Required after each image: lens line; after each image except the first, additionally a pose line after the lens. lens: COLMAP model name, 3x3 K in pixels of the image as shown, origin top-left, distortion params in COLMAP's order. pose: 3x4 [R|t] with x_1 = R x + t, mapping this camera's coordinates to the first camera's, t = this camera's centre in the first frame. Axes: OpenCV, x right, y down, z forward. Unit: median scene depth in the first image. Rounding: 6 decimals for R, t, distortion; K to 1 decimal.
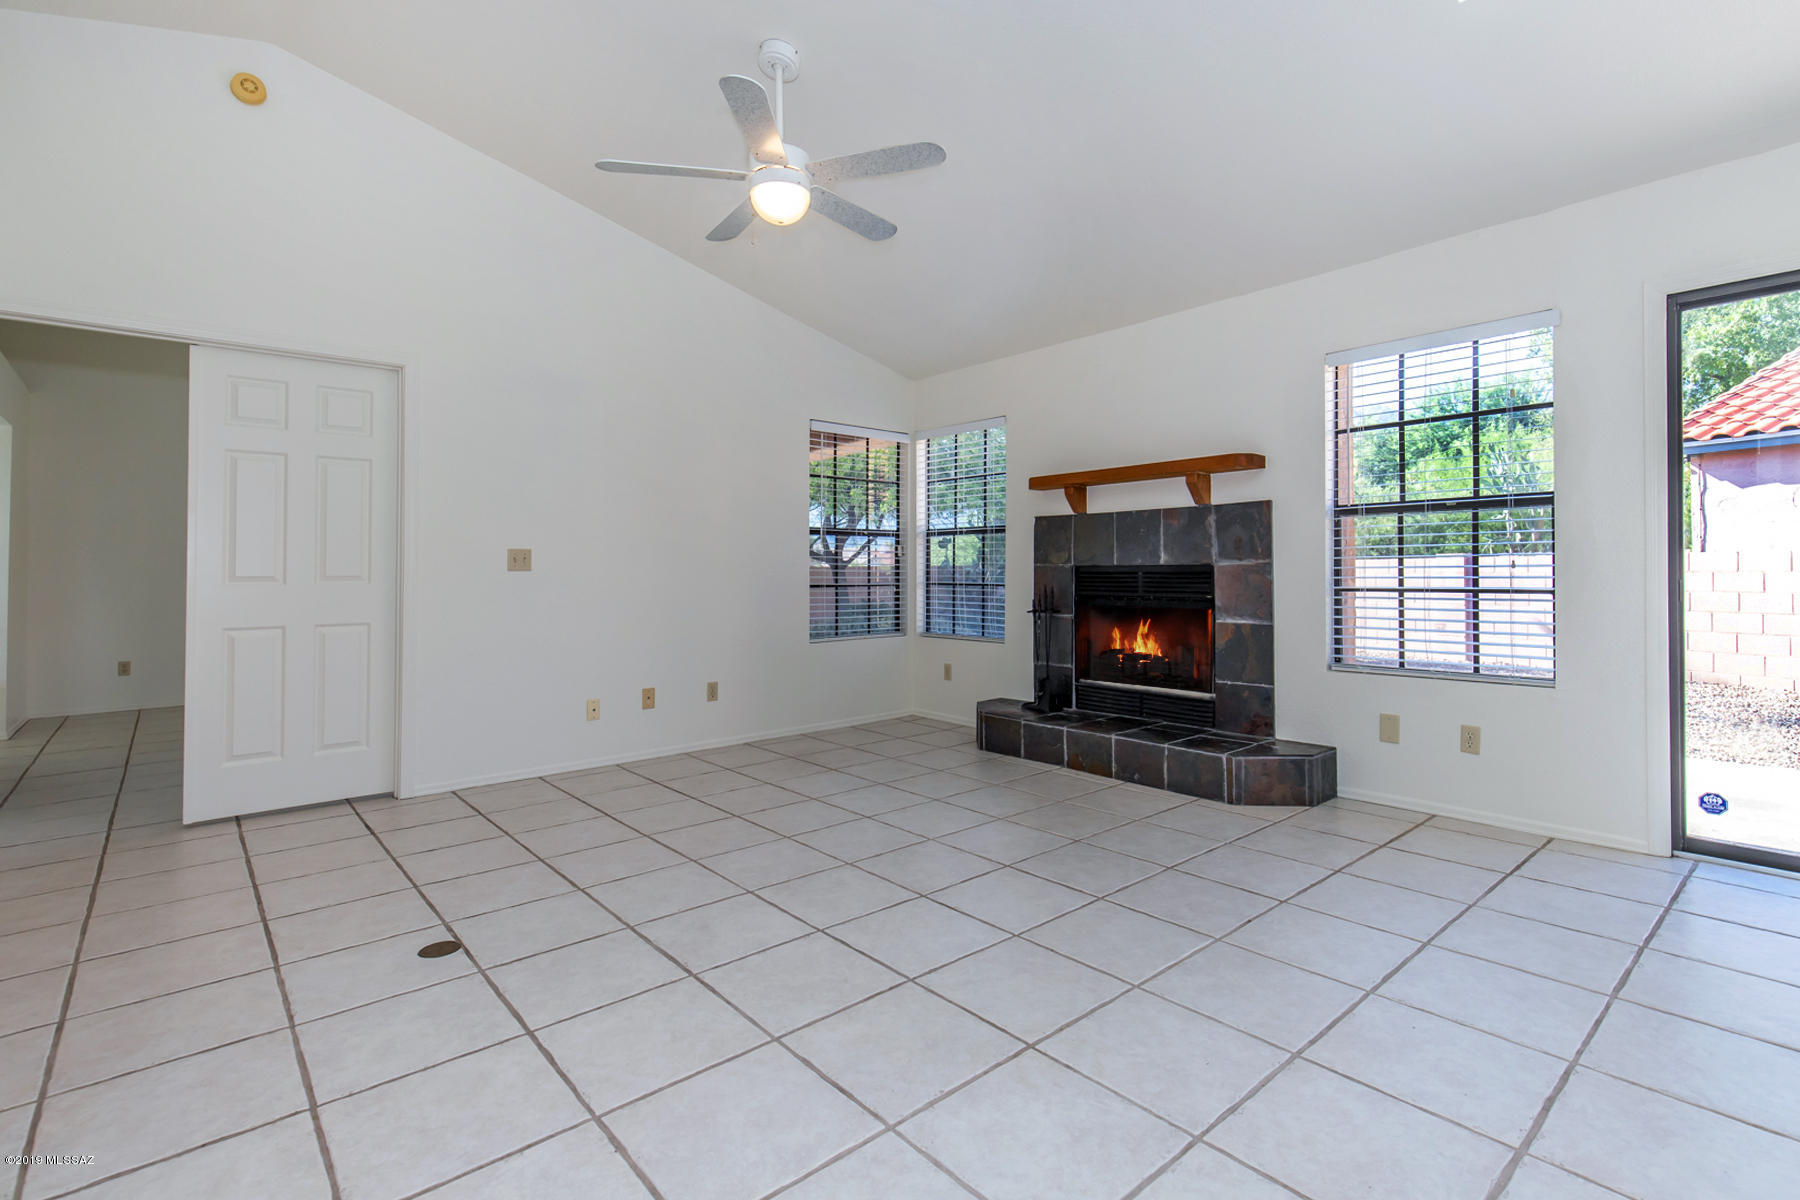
lens RADIAL K [[828.7, 0, 901.7], [0, 828.7, 559.0], [0, 0, 1]] dist [0.001482, 0.000052]
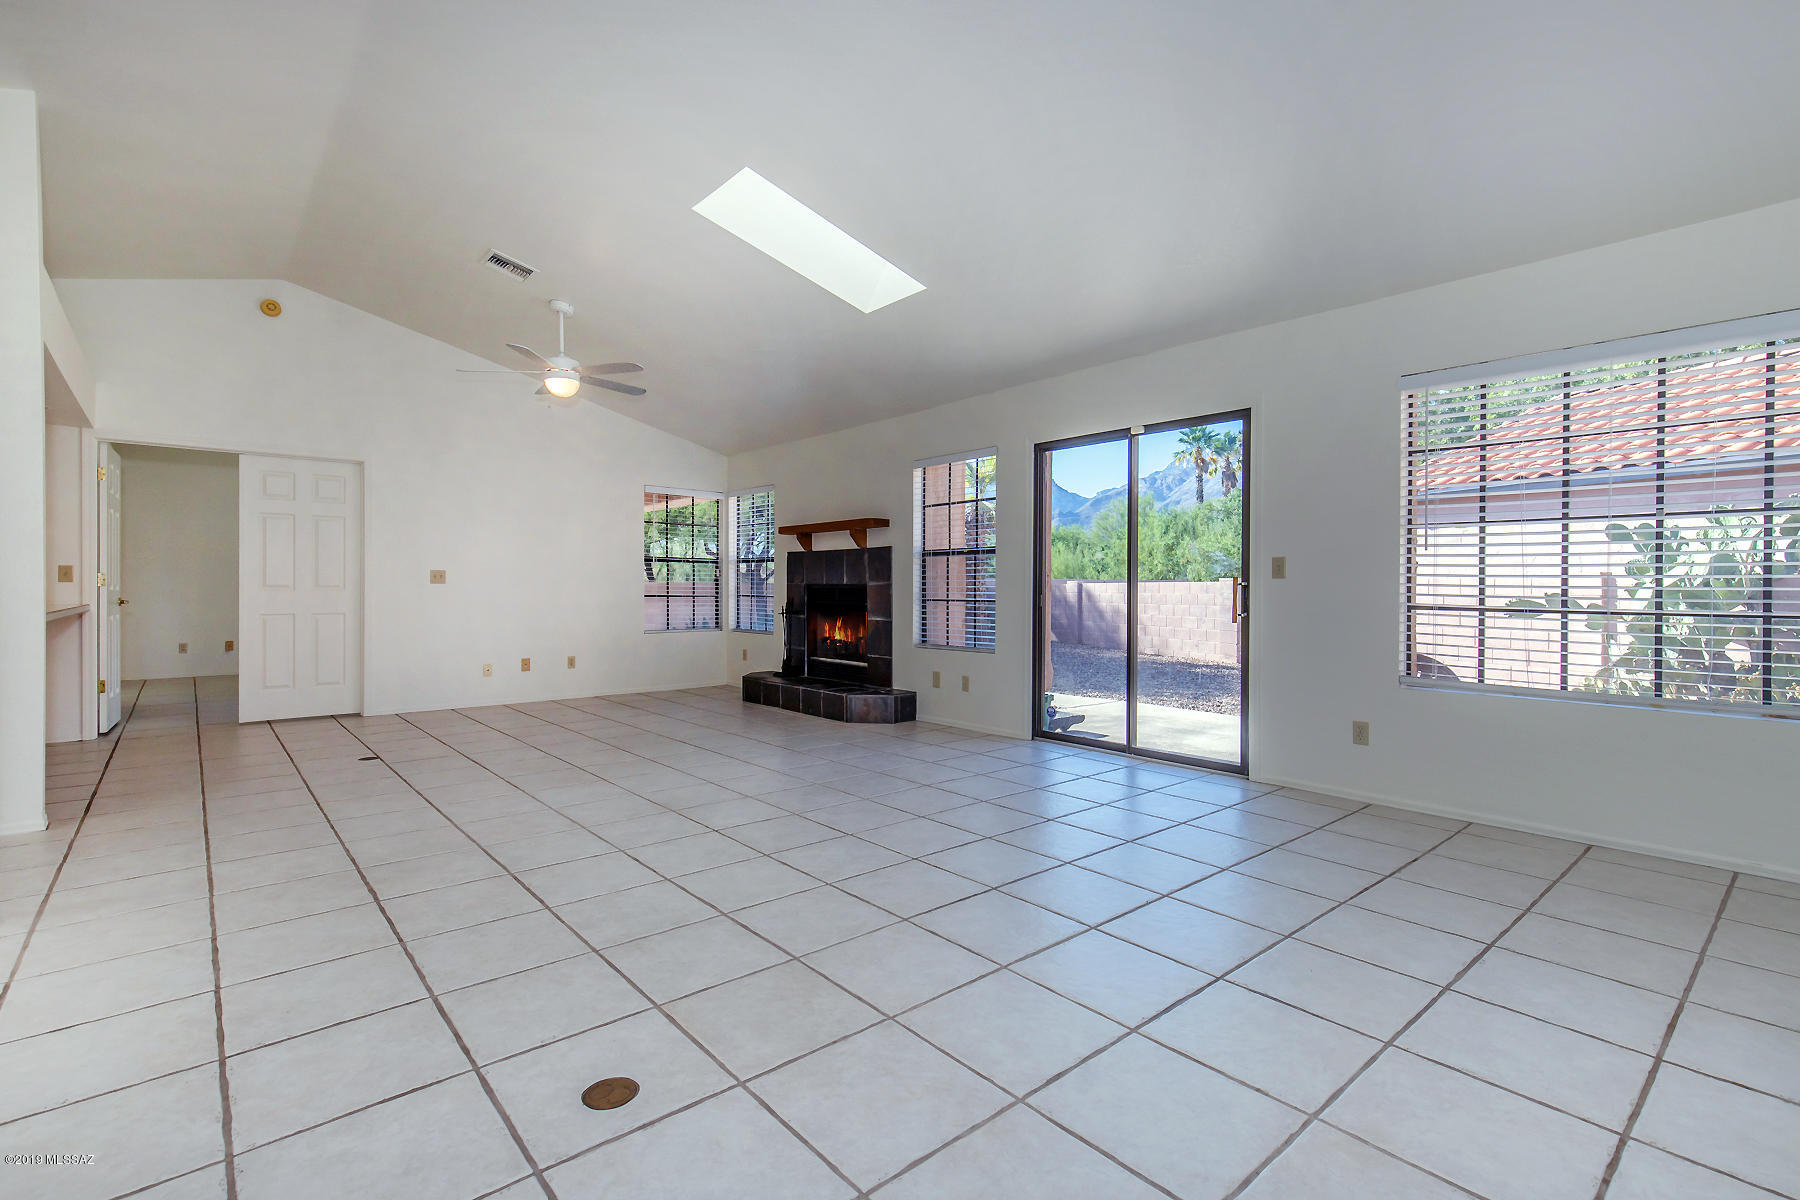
lens RADIAL K [[771.2, 0, 901.3], [0, 771.2, 592.4], [0, 0, 1]] dist [-0.013535, 0.000100]
pose [[0.999617, 0.008580, 0.026320, 0.382063], [-0.009271, 0.999612, 0.026249, -0.016989], [-0.026084, -0.026483, 0.999309, -0.500151]]
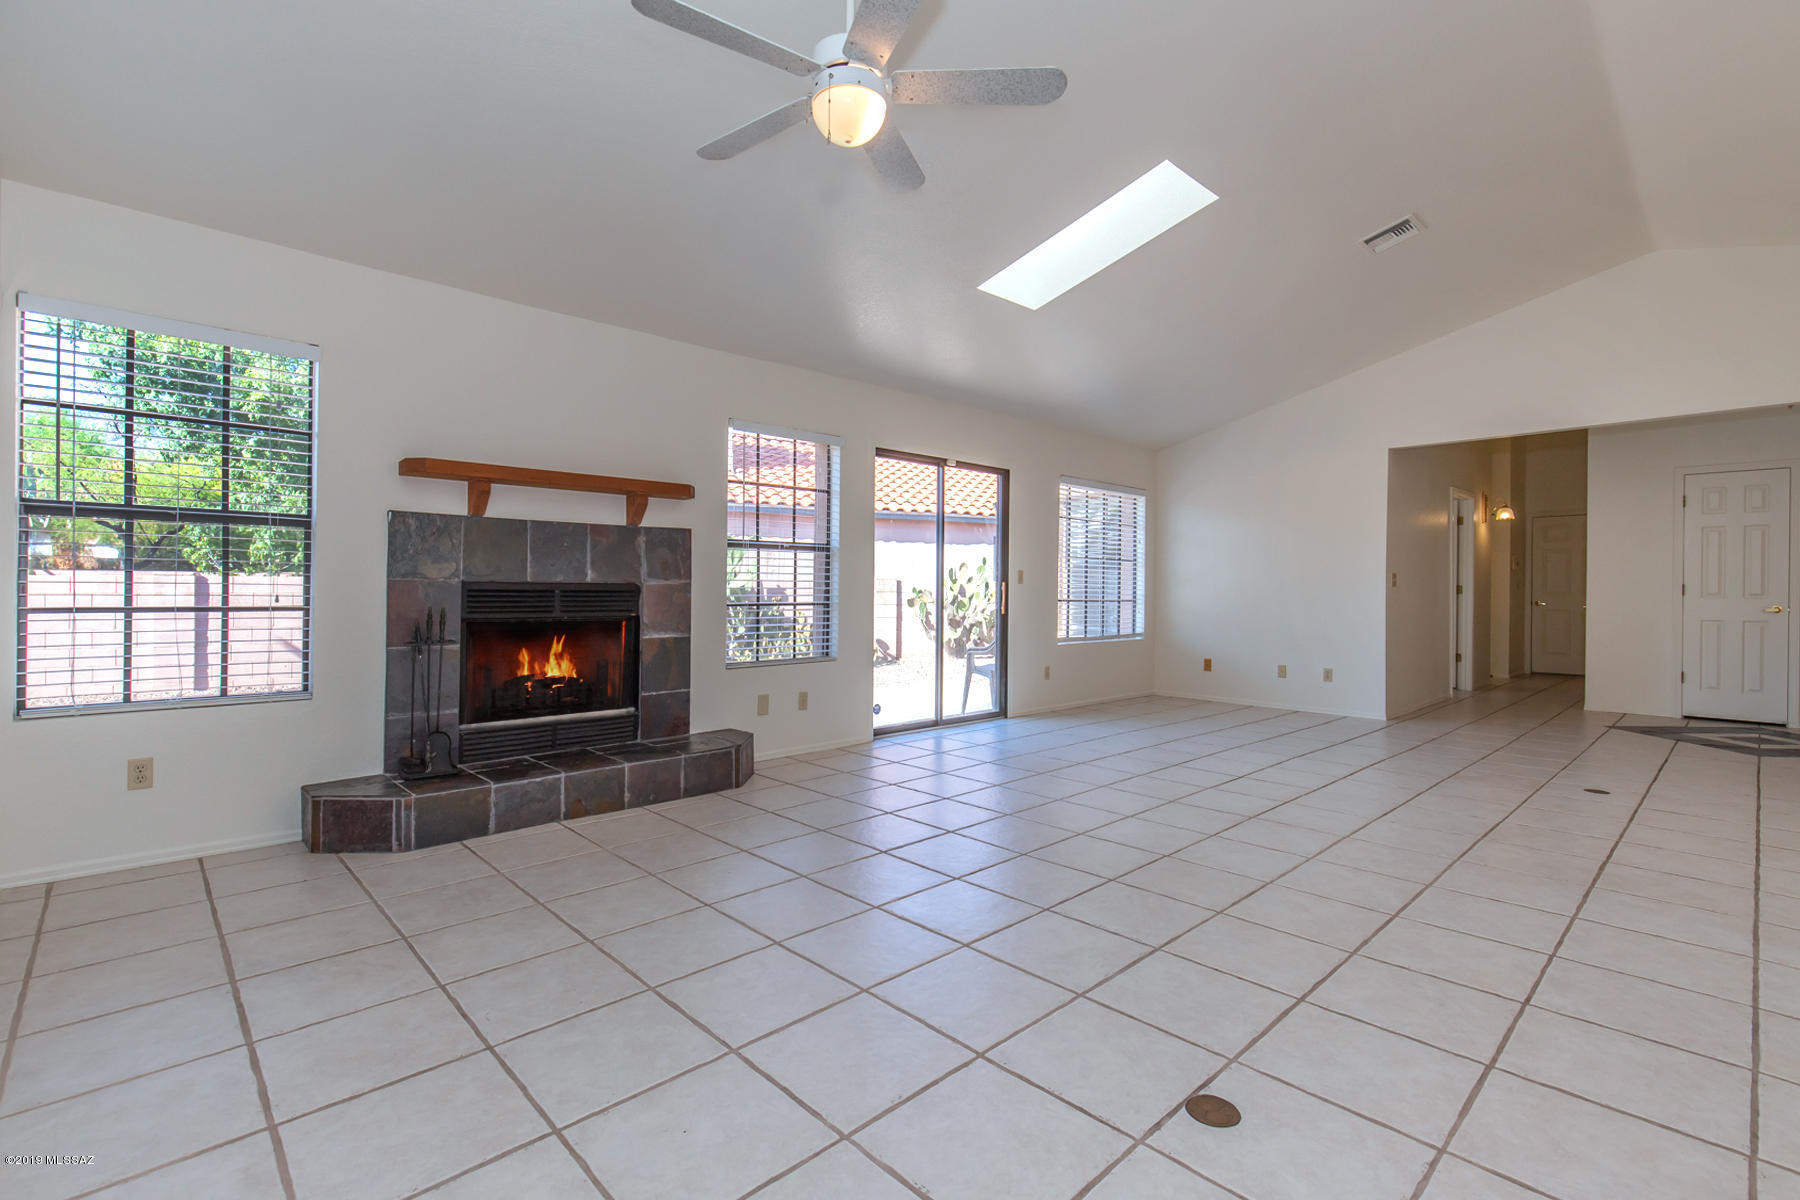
lens RADIAL K [[802.7, 0, 894.9], [0, 802.7, 591.0], [0, 0, 1]] dist [-0.003368, 0.000074]
pose [[-0.037046, 0.004926, 0.999301, -0.617738], [-0.023124, 0.999716, -0.005785, 0.013958], [-0.999046, -0.023322, -0.036921, 0.678076]]
